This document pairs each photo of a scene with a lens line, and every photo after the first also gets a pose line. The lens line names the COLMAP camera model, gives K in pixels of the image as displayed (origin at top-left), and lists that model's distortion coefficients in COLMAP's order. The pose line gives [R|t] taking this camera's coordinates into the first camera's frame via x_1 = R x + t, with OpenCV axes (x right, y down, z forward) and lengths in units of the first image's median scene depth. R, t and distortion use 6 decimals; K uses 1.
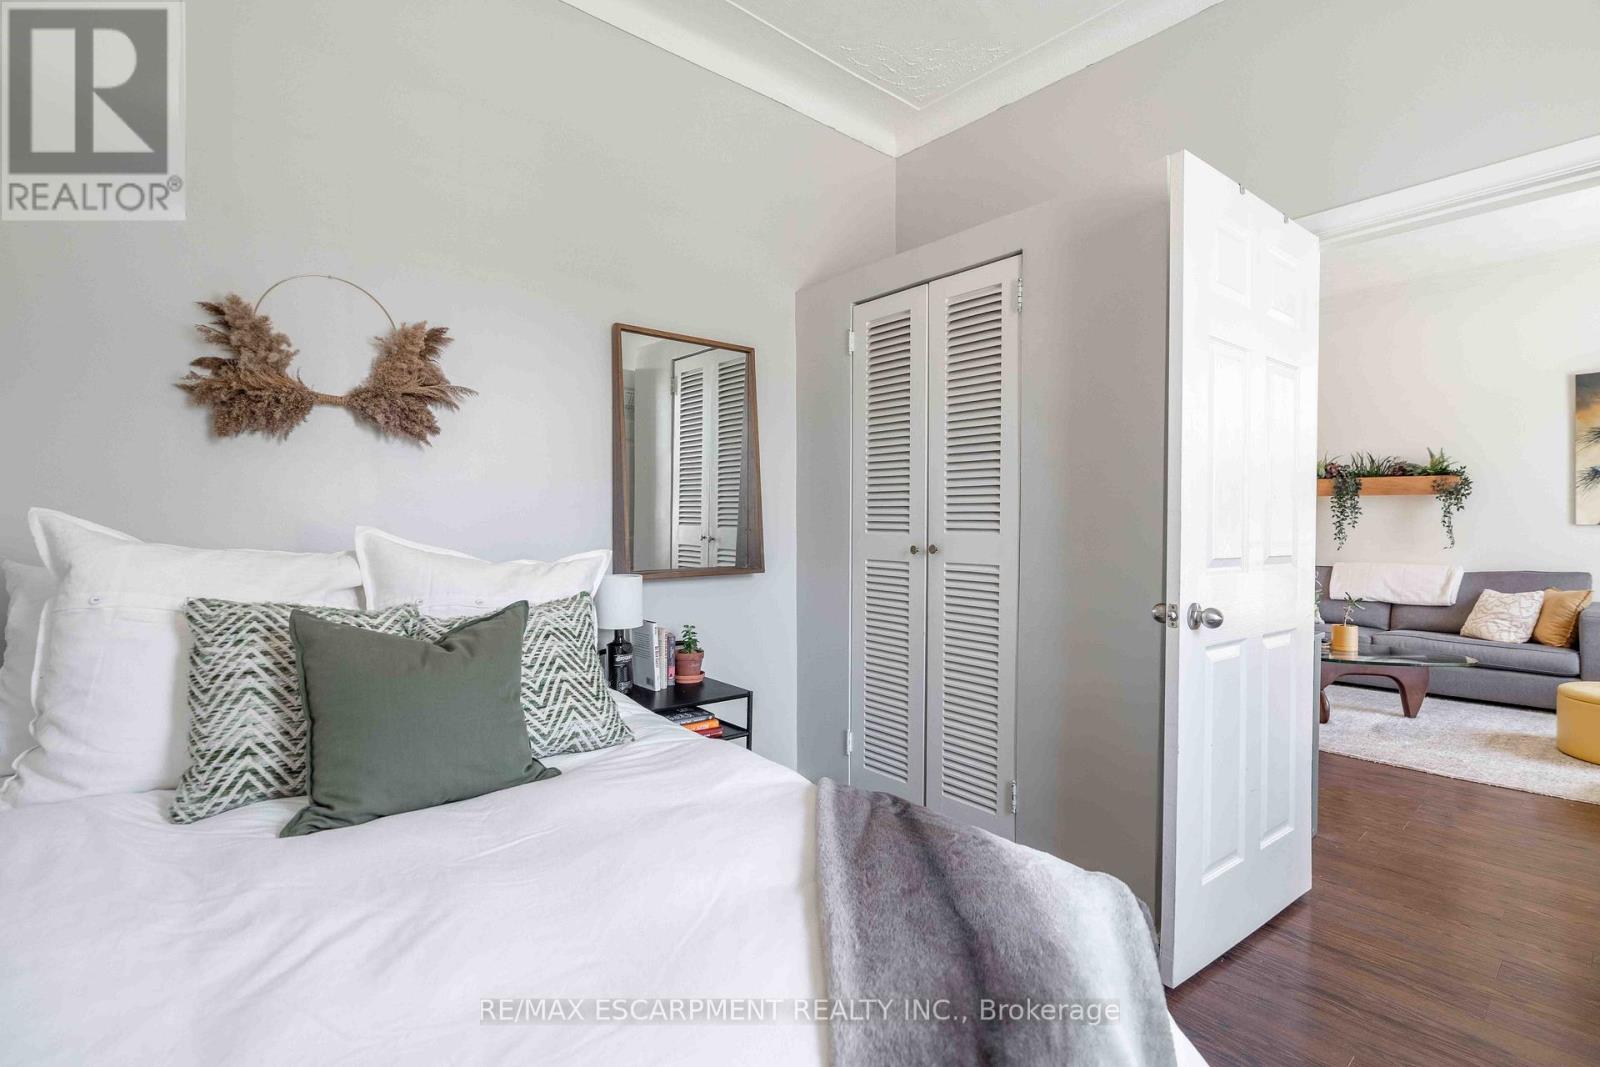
lens RADIAL K [[731.3, 0, 805.2], [0, 731.3, 530.6], [0, 0, 1]] dist [-0.000841, 0.001030]
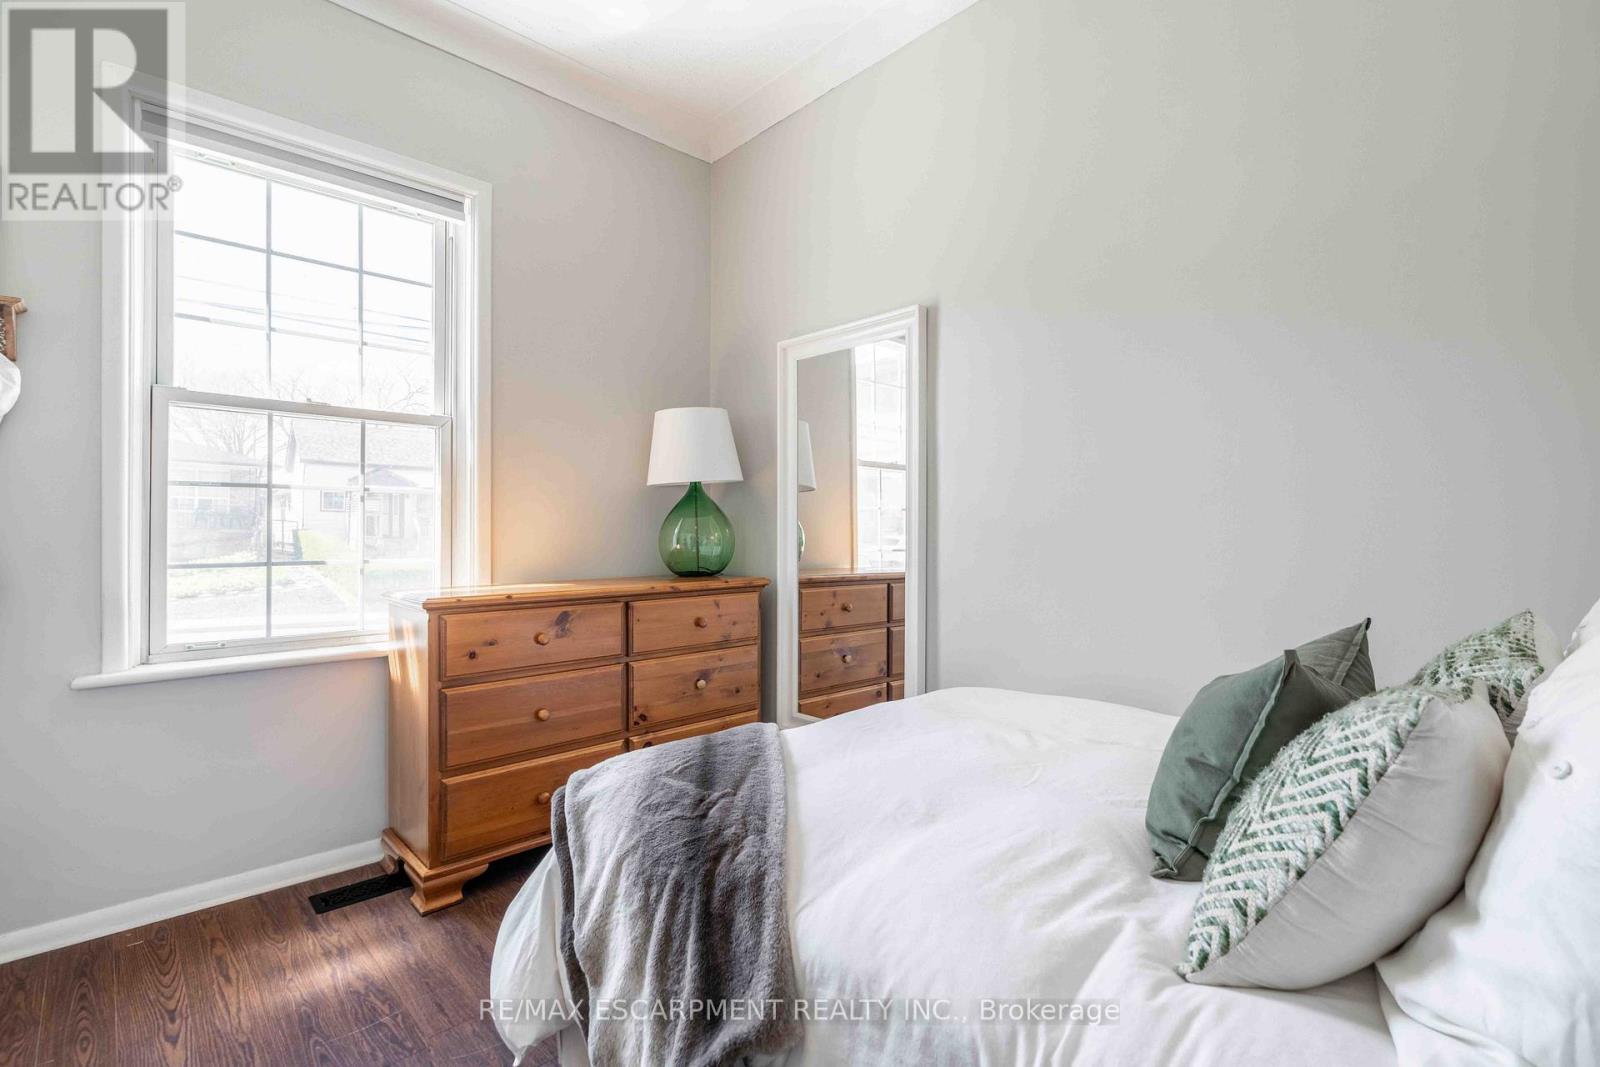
lens RADIAL K [[731.3, 0, 804.3], [0, 731.3, 531.9], [0, 0, 1]] dist [-0.000841, 0.001030]
pose [[-0.999157, -0.003917, -0.040868, 0.046159], [-0.004357, 0.999934, 0.010670, -0.018201], [0.040823, 0.010839, -0.999108, 2.787149]]
